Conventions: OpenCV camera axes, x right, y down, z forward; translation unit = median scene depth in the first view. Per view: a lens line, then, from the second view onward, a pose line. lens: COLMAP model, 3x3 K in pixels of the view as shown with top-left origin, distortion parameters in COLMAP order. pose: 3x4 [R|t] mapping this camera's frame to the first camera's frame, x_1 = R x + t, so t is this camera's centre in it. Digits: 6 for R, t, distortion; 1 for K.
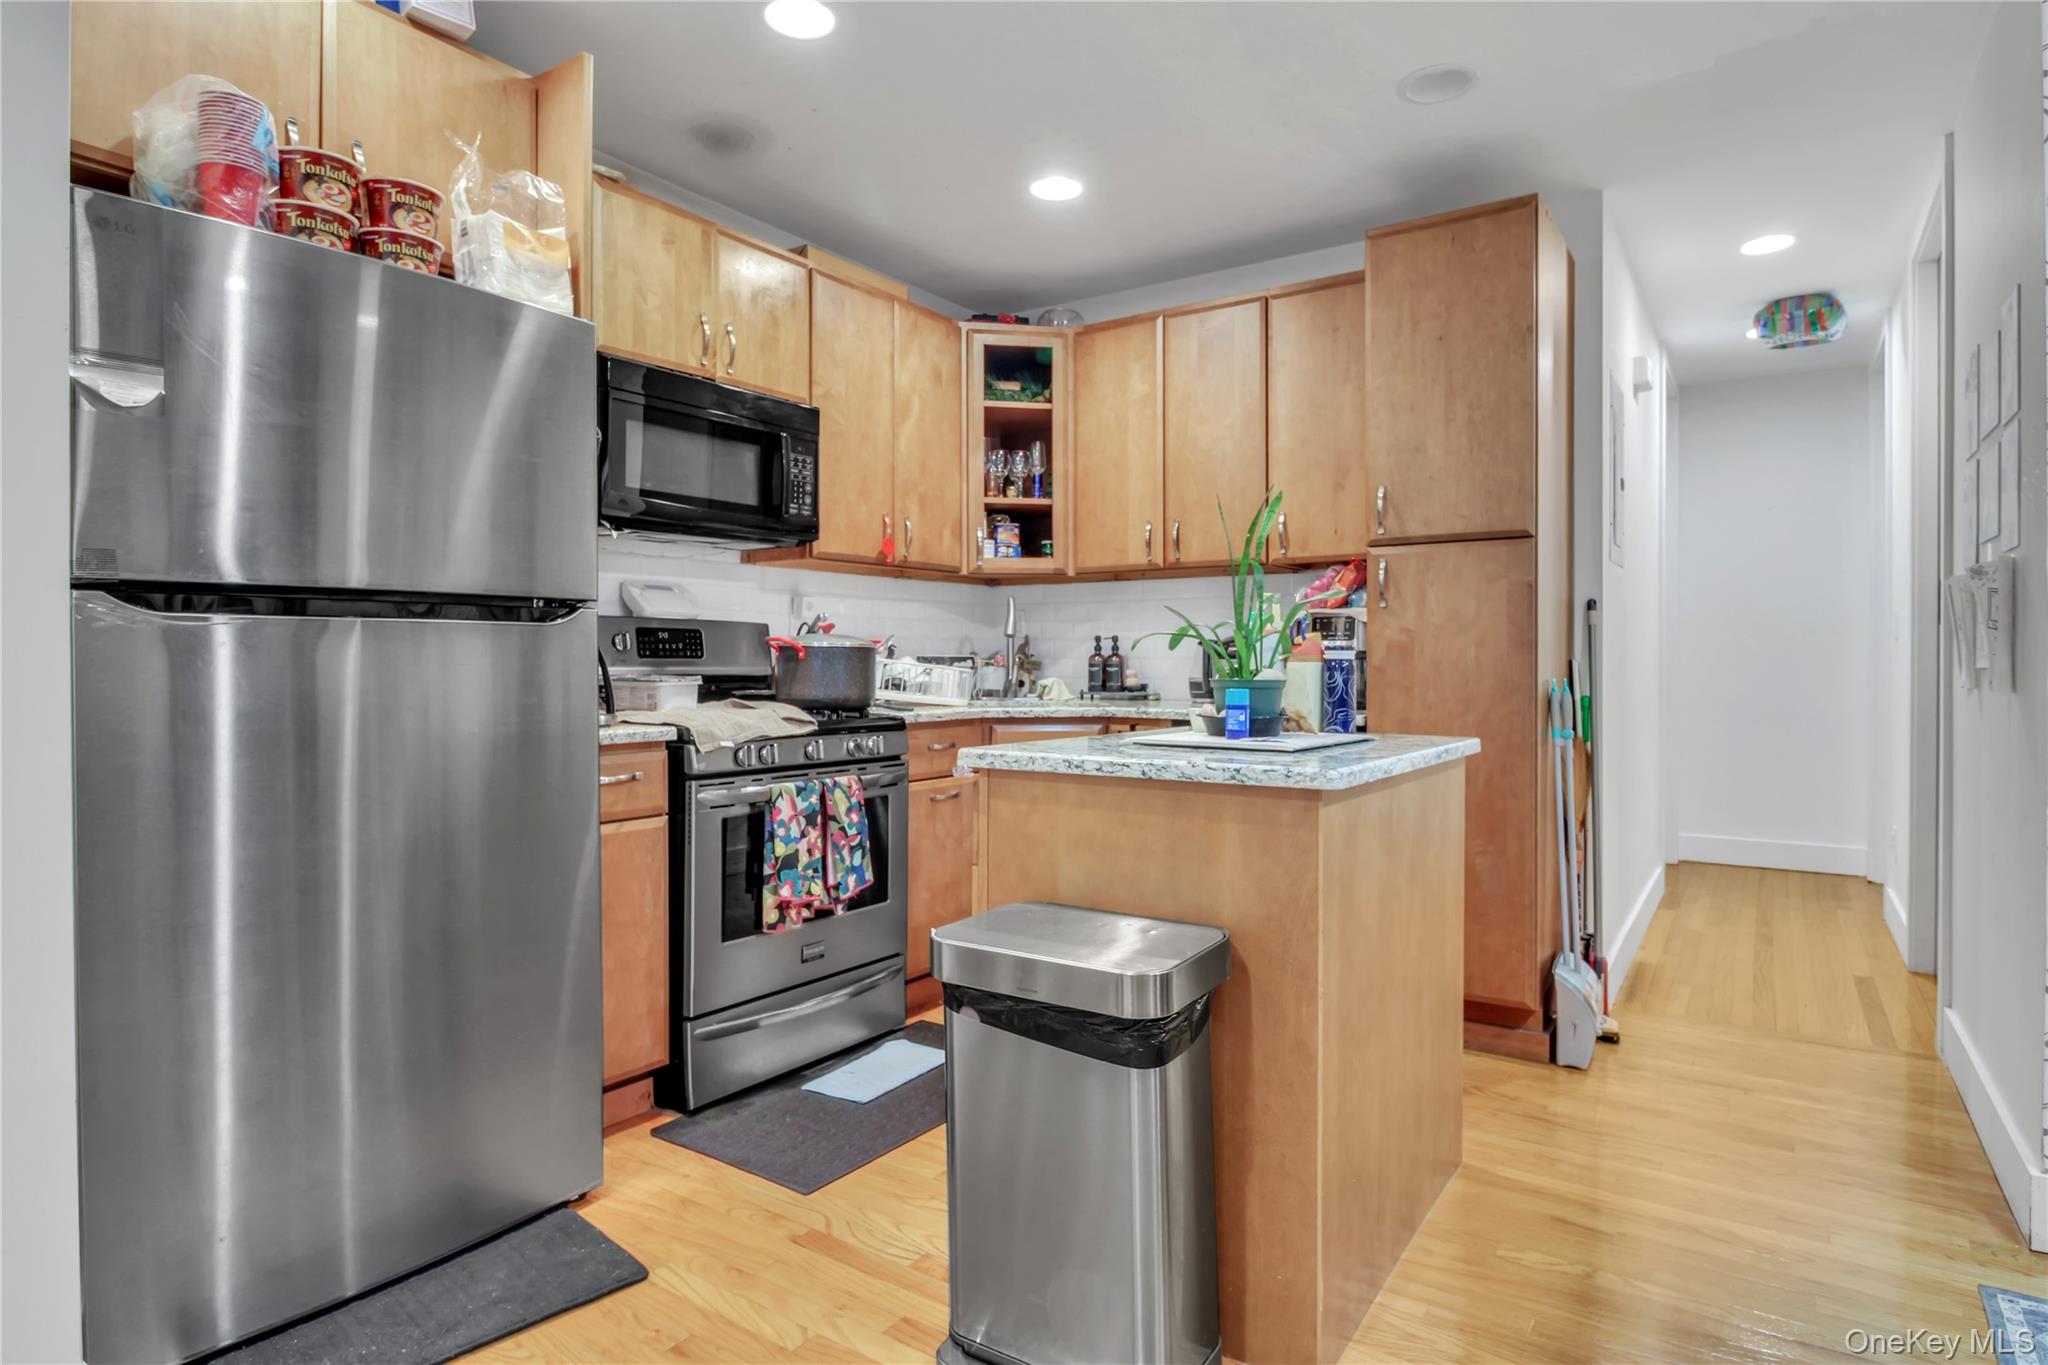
lens RADIAL K [[1132.5, 0, 987.0], [0, 1132.5, 663.4], [0, 0, 1]] dist [-0.002436, -0.006103]
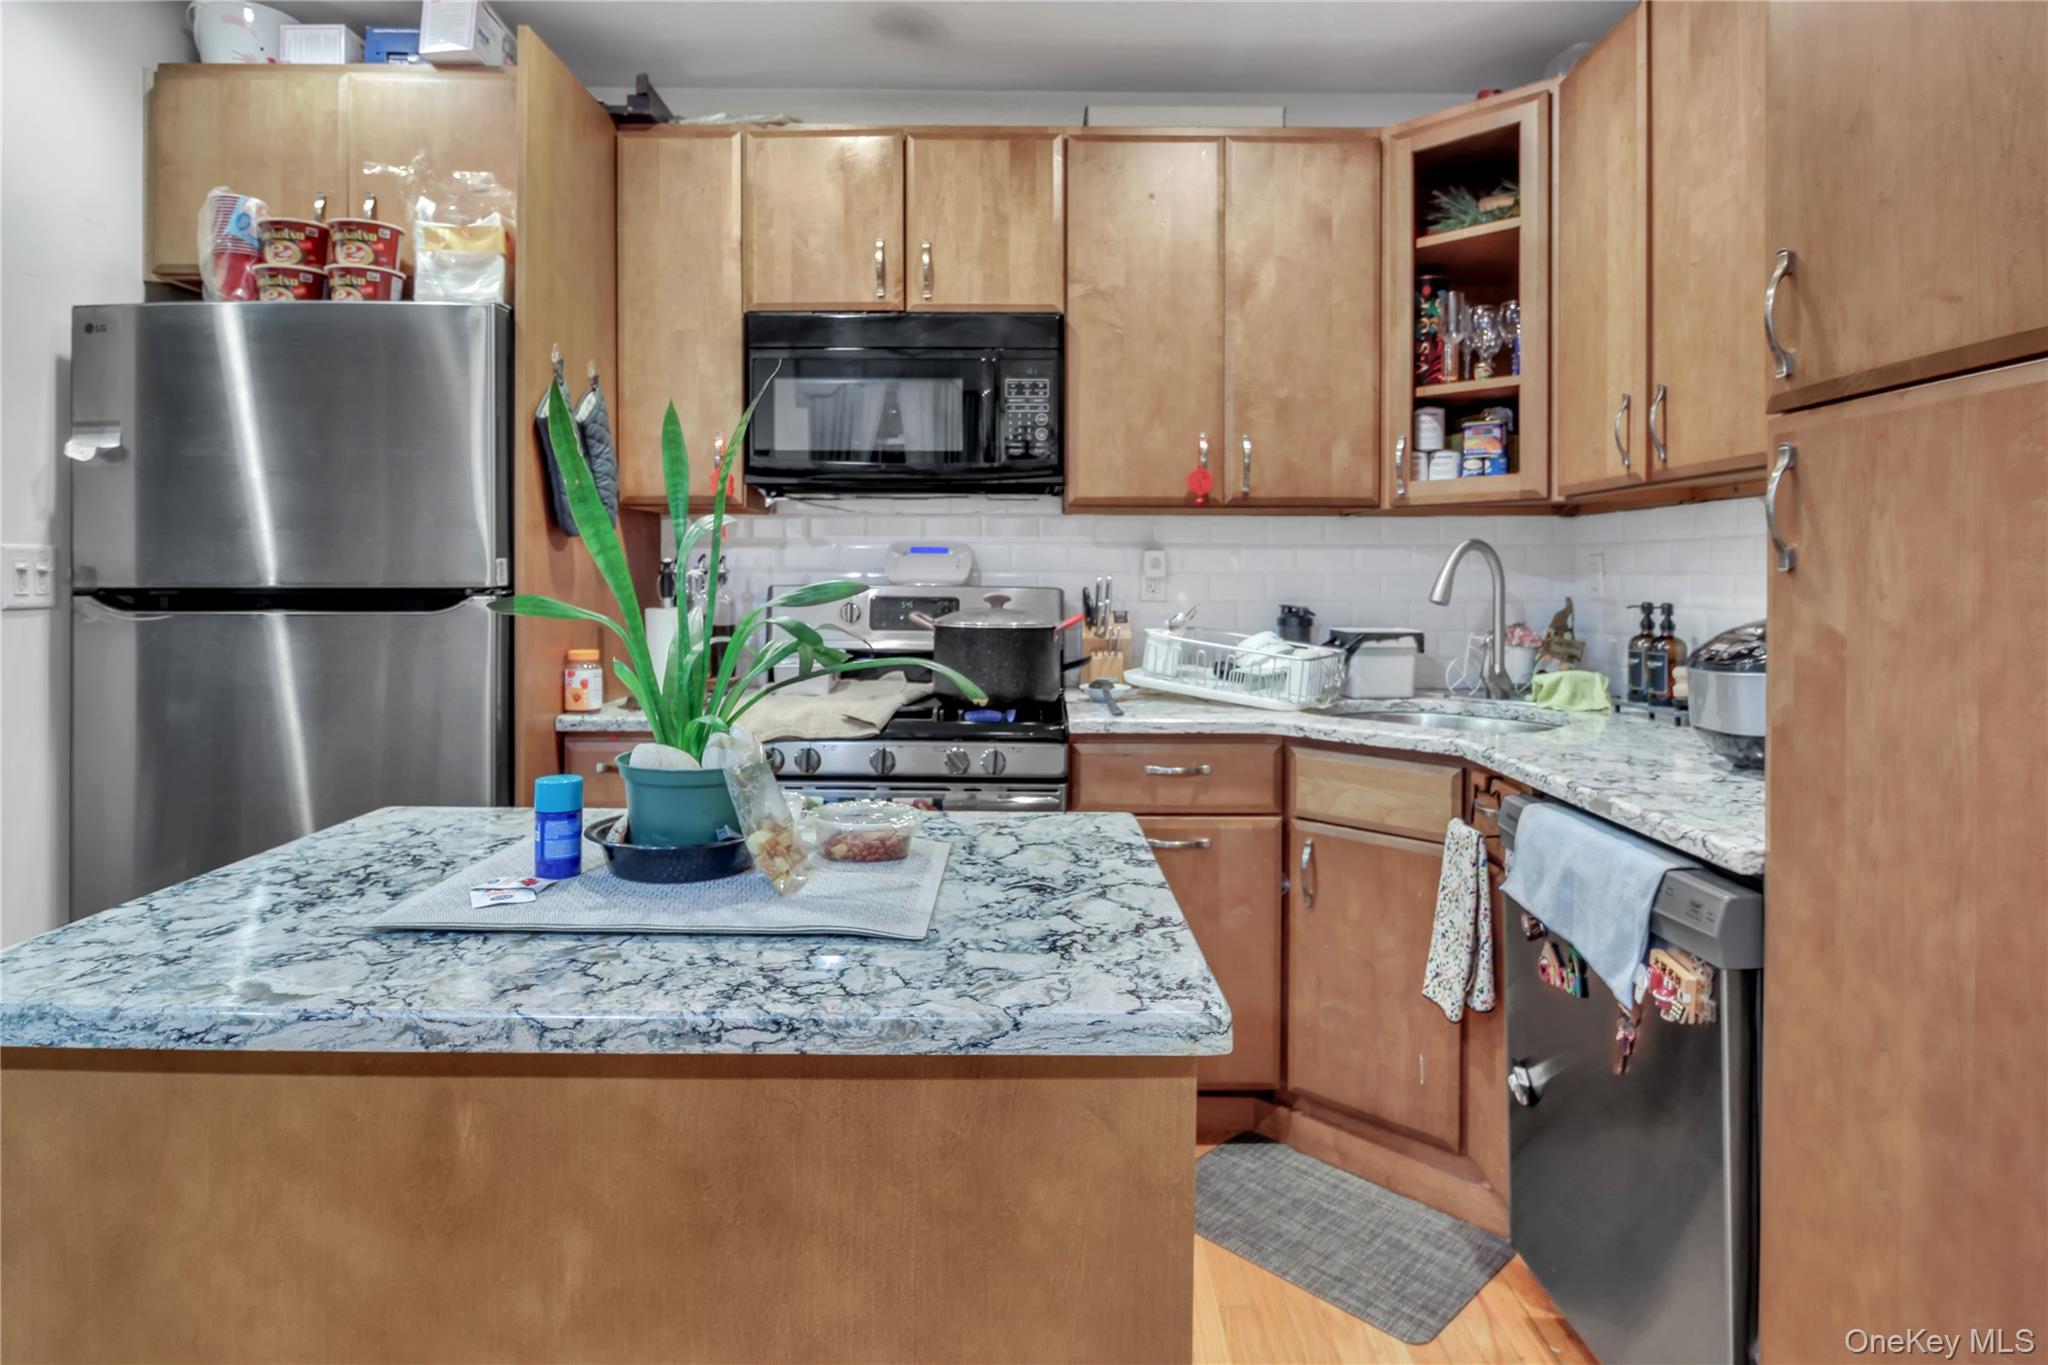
lens RADIAL K [[1132.5, 0, 1096.8], [0, 1132.5, 569.7], [0, 0, 1]] dist [-0.002436, -0.006103]
pose [[0.585780, -0.001857, -0.810468, 0.527706], [-0.005517, 0.999965, -0.006279, -0.047691], [0.810451, 0.008150, 0.585750, 0.599839]]
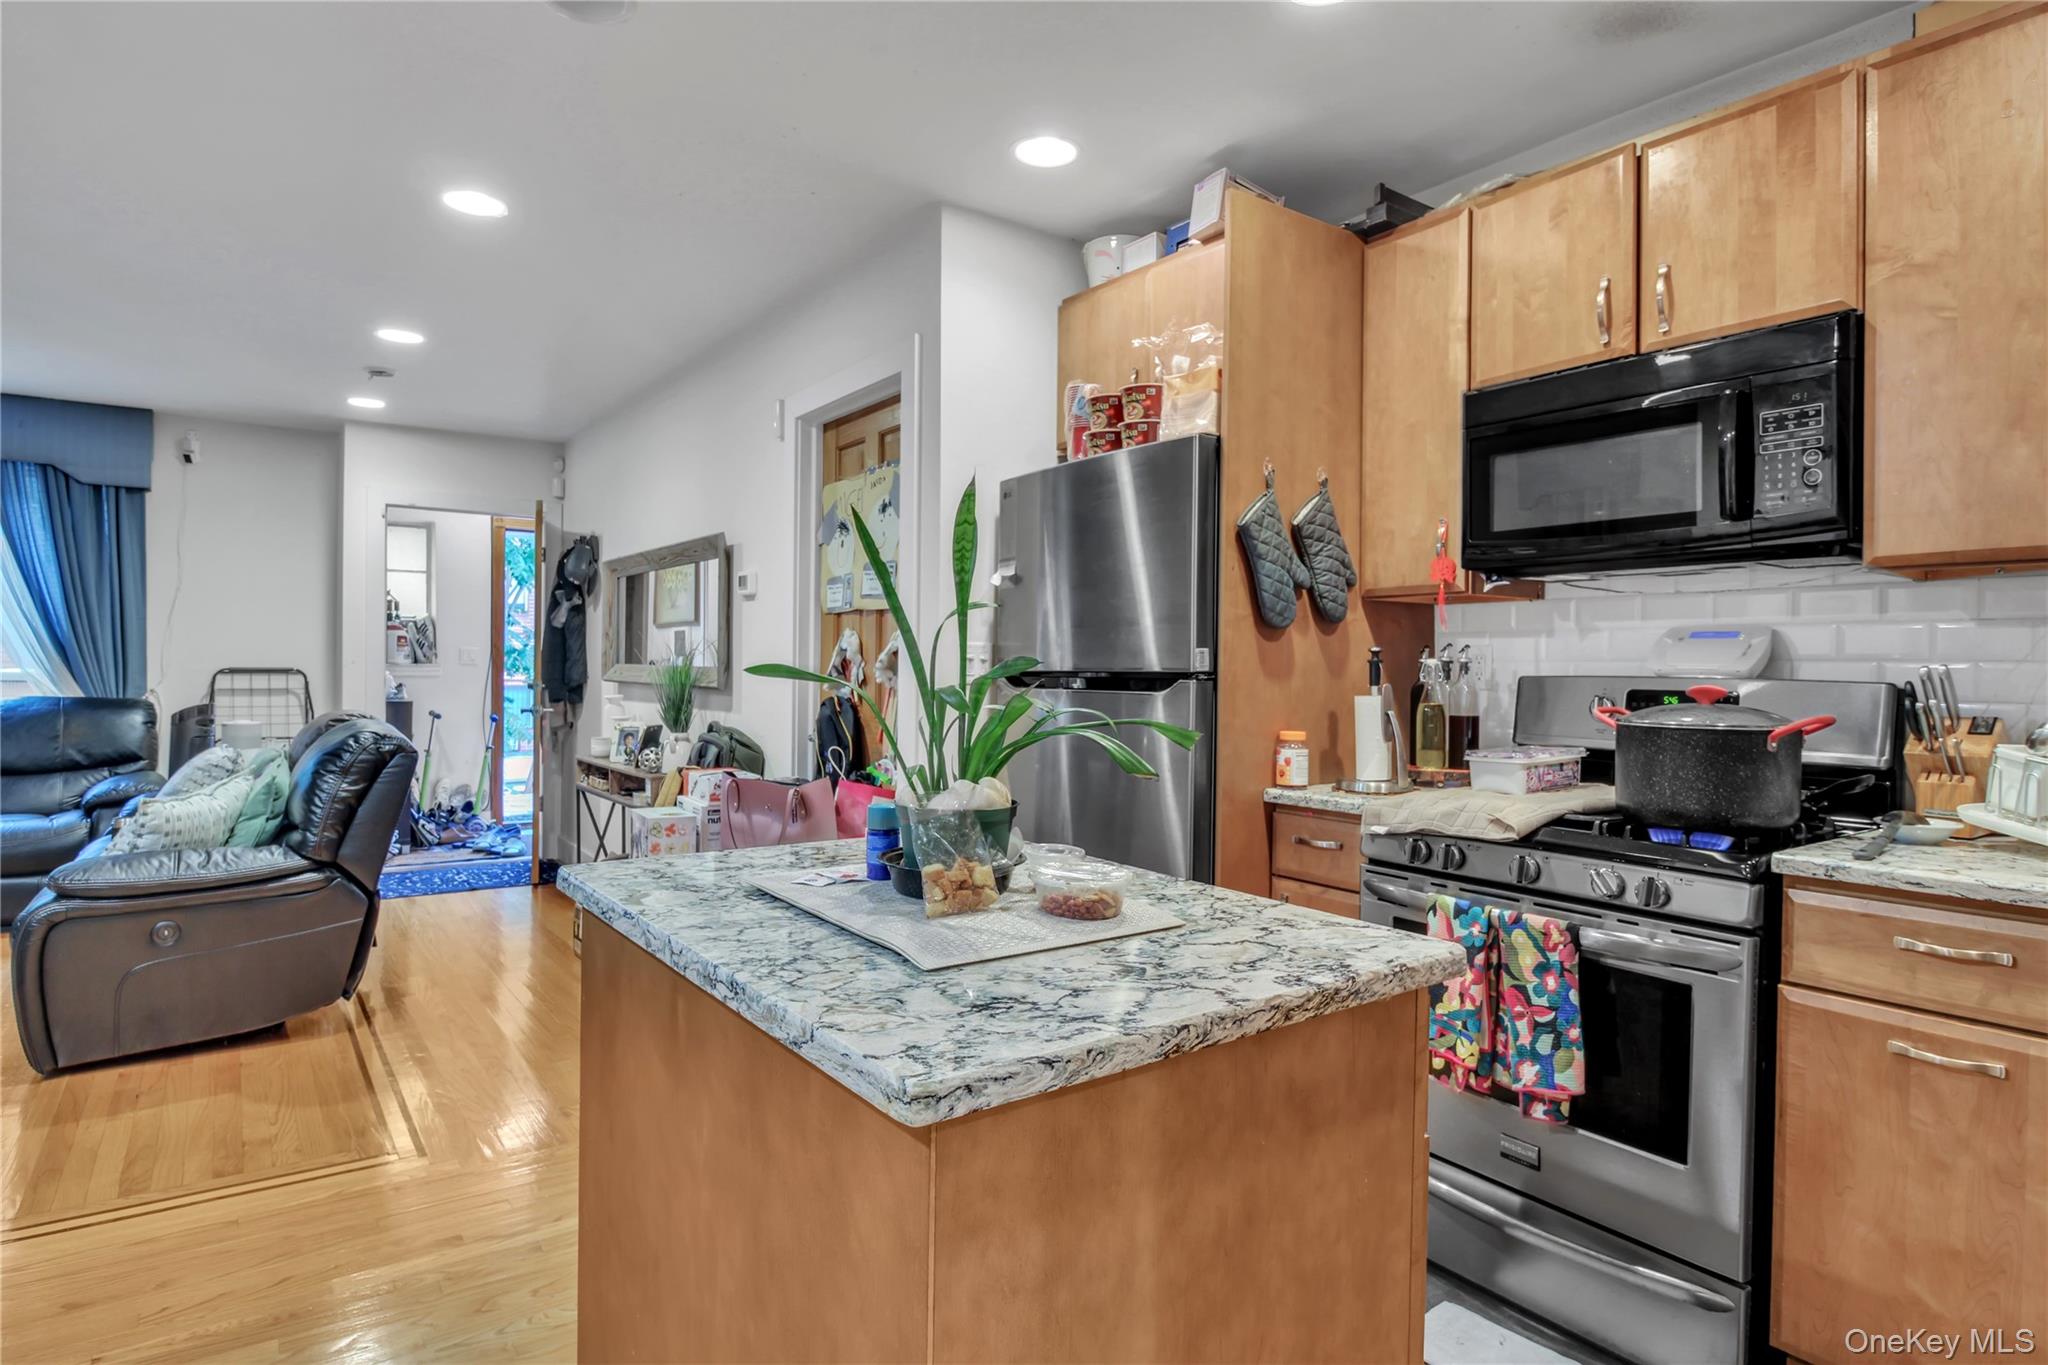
lens RADIAL K [[1132.5, 0, 1030.3], [0, 1132.5, 657.4], [0, 0, 1]] dist [-0.002436, -0.006103]
pose [[-0.333709, -0.010446, -0.942618, 0.562523], [-0.011121, 0.999913, -0.007144, -0.043180], [0.942611, 0.008099, -0.333796, 0.853348]]
